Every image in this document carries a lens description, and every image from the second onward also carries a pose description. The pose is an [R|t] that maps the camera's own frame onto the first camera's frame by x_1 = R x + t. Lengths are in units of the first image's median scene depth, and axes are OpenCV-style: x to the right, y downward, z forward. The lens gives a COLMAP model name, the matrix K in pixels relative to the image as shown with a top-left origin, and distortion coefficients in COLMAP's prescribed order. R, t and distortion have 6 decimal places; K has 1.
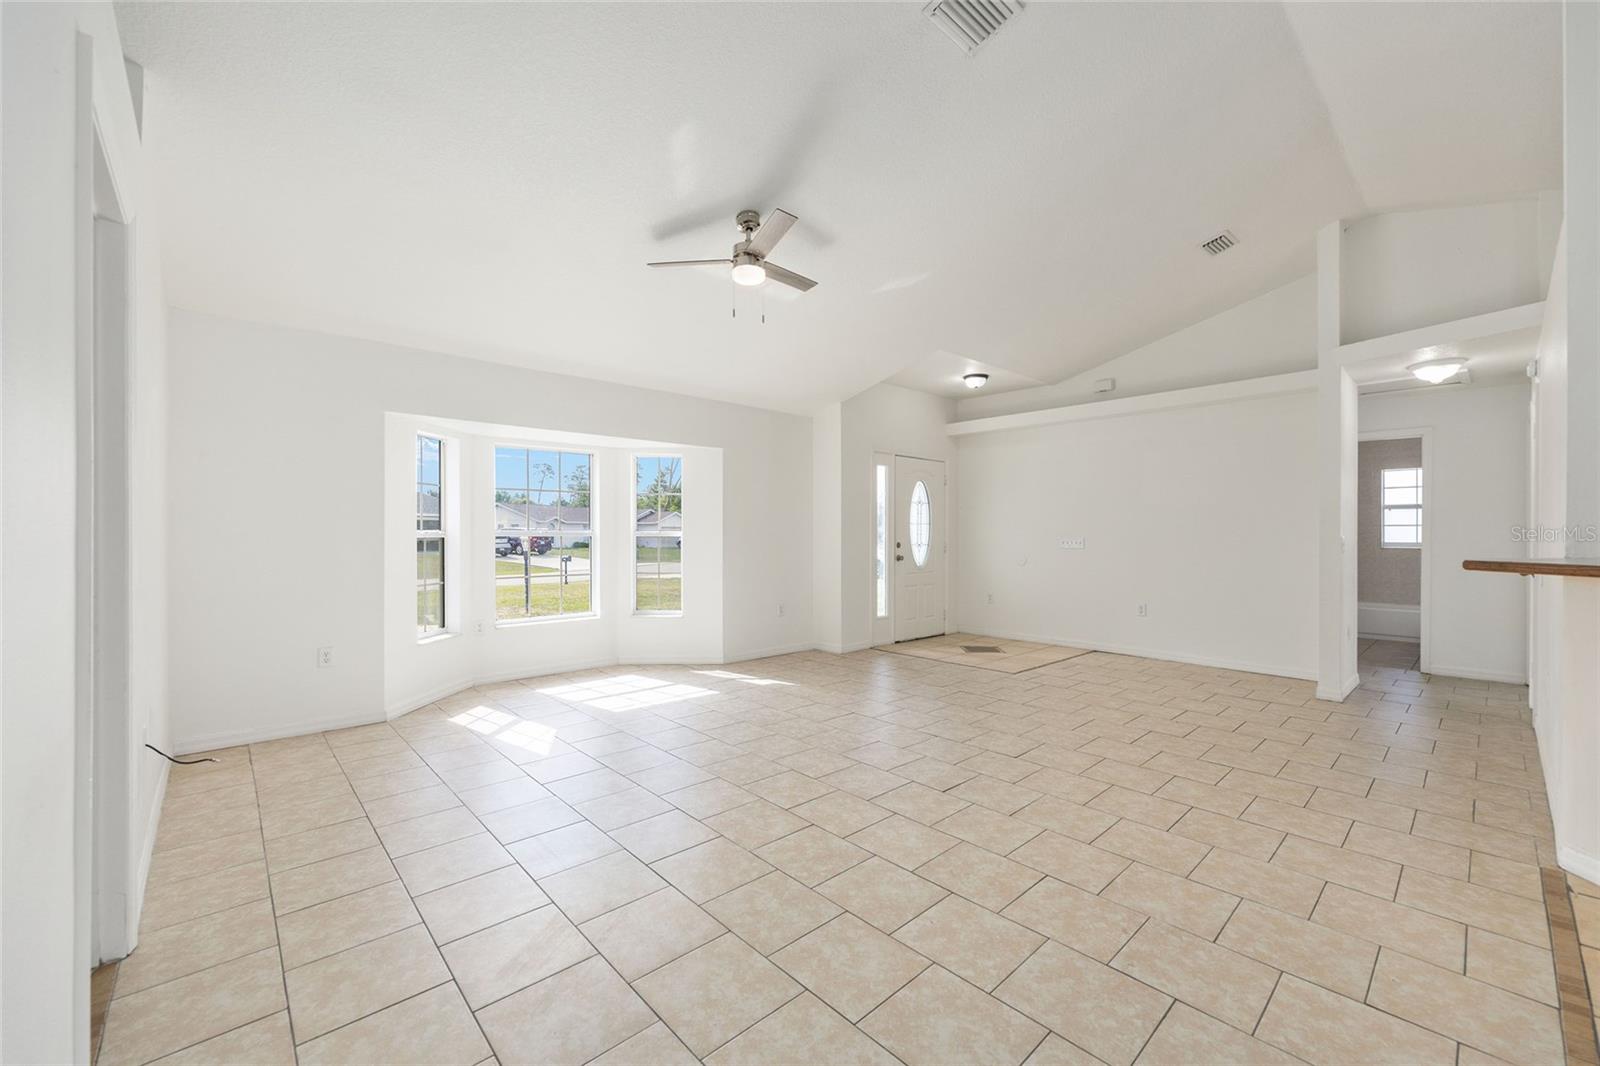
lens RADIAL K [[642.3, 0, 801.5], [0, 642.3, 535.1], [0, 0, 1]] dist [-0.000315, 0.000417]
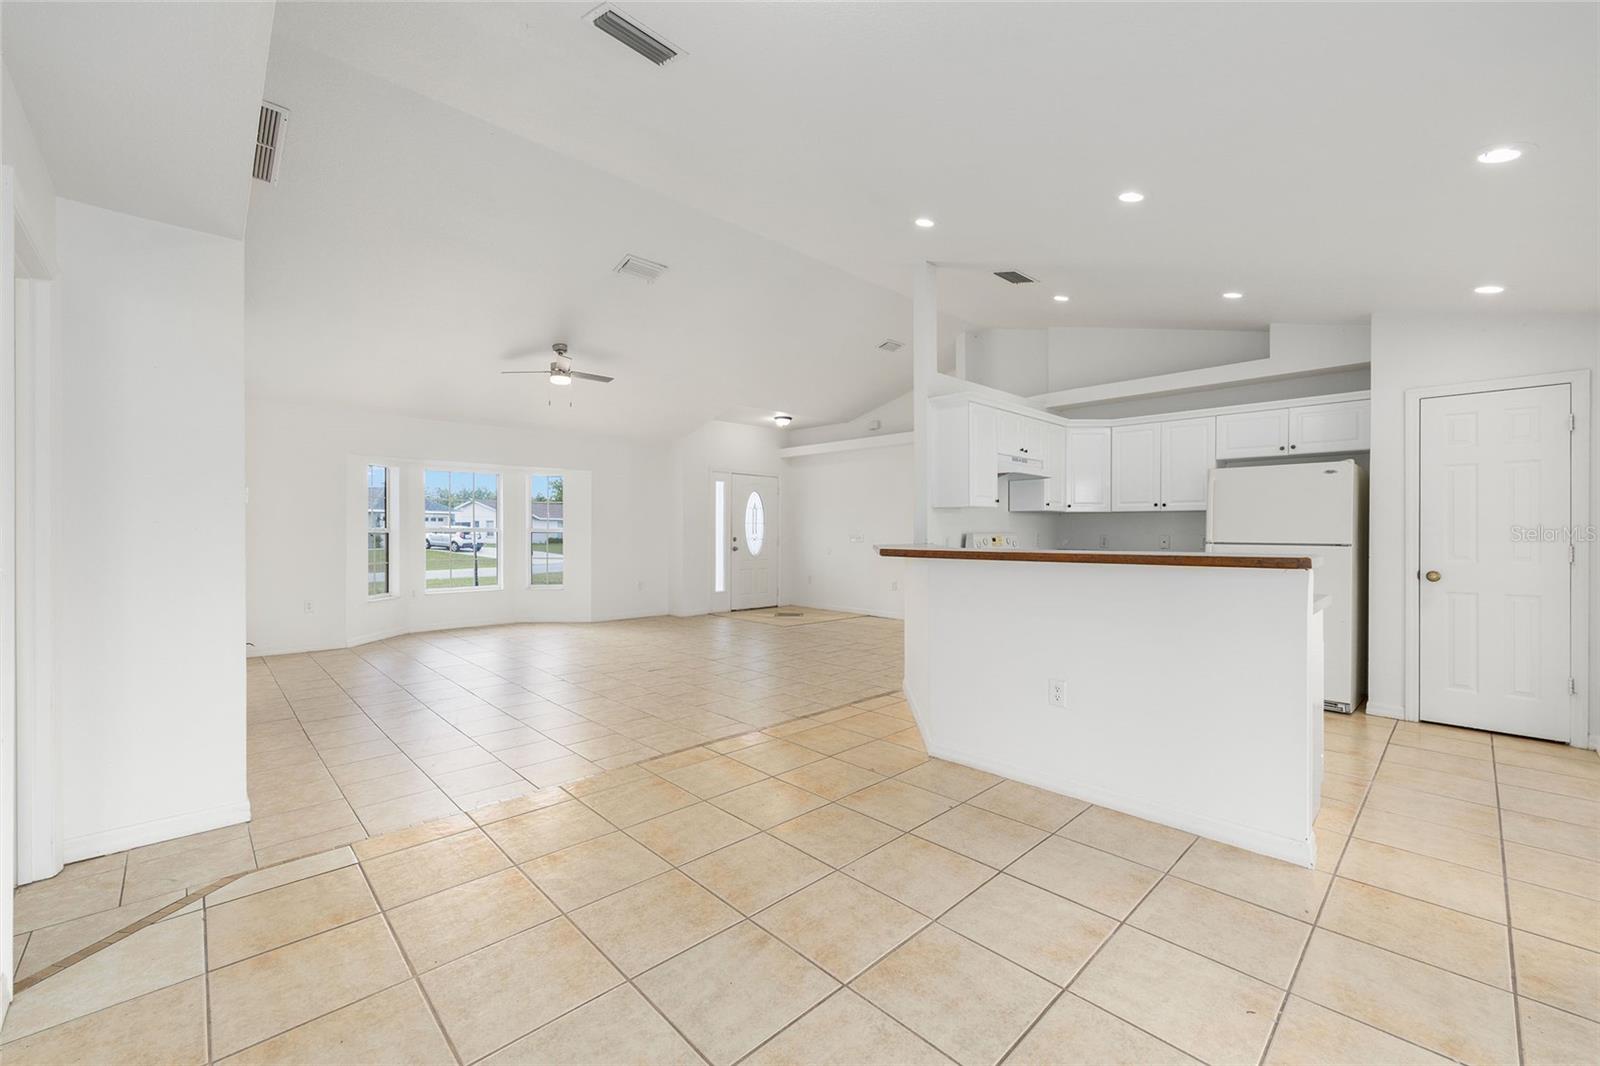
lens RADIAL K [[643.4, 0, 799.8], [0, 643.4, 531.6], [0, 0, 1]] dist [-0.000119, 0.000757]
pose [[0.999808, 0.002369, 0.019460, 0.418476], [-0.002370, 0.999997, 0.000018, -0.001688], [-0.019460, -0.000064, 0.999811, -0.582856]]
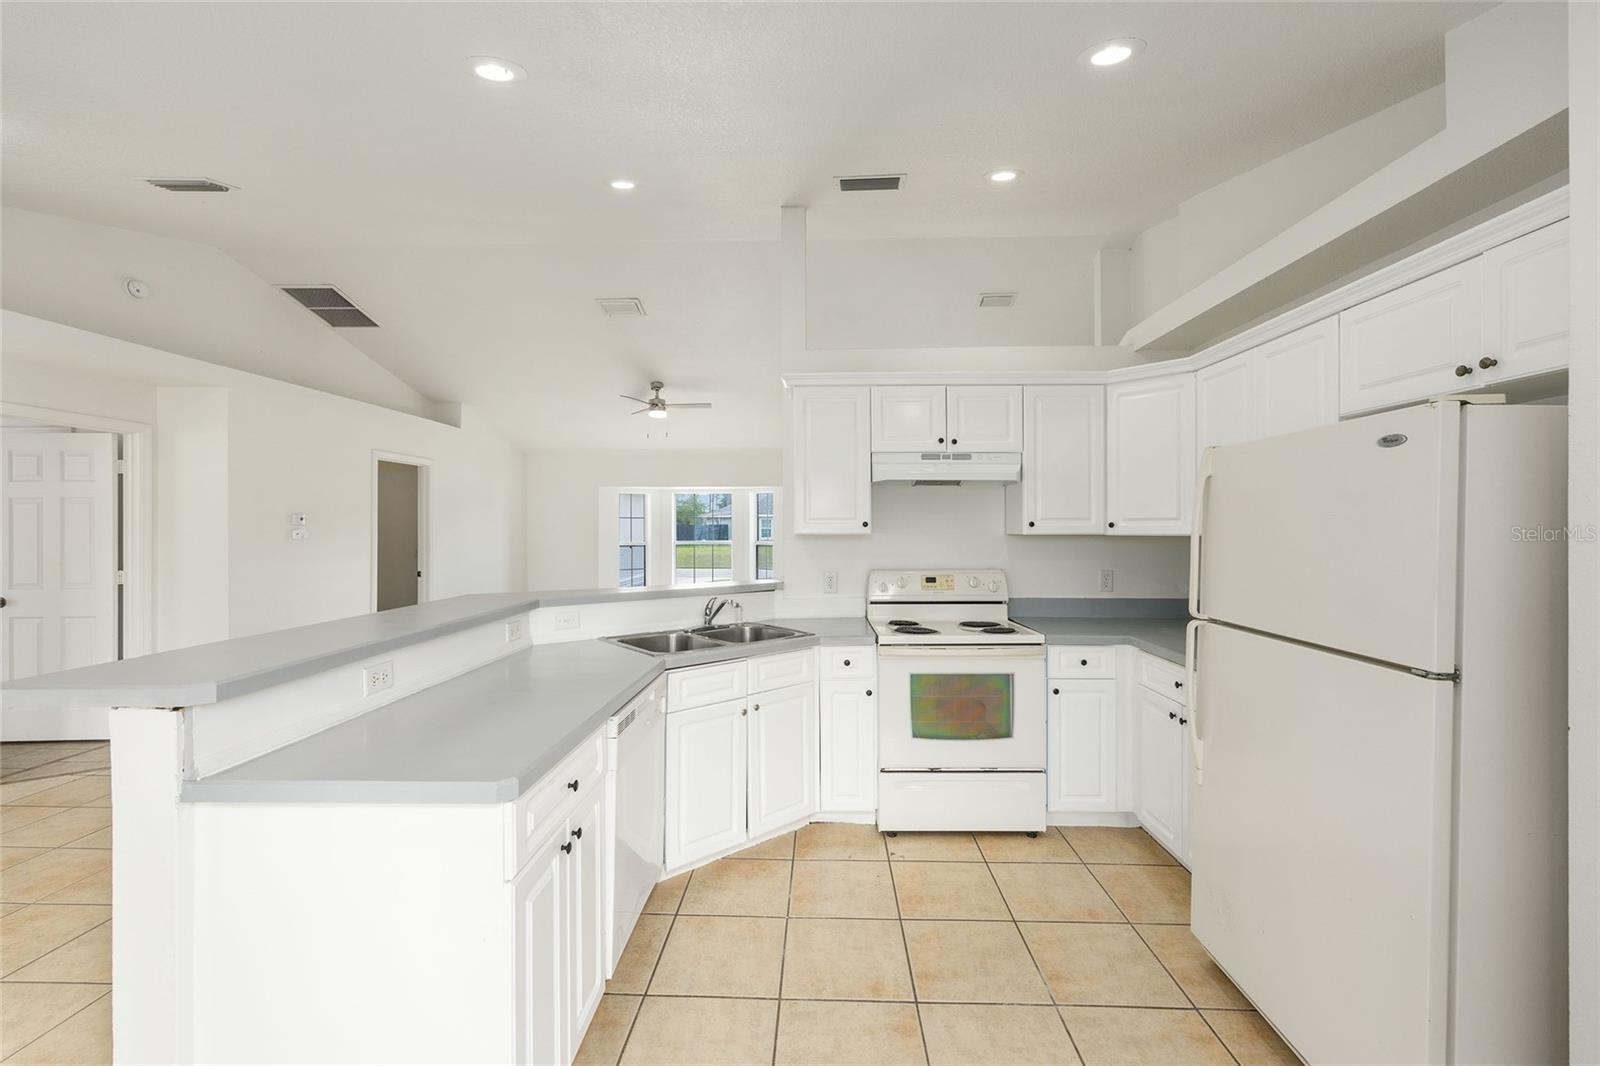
lens RADIAL K [[645.2, 0, 800.7], [0, 645.2, 526.1], [0, 0, 1]] dist [-0.001476, 0.000805]
pose [[0.713302, -0.002564, -0.700852, 1.254658], [-0.000390, 0.999992, -0.004056, -0.050625], [0.700857, 0.003167, 0.713295, -0.058158]]
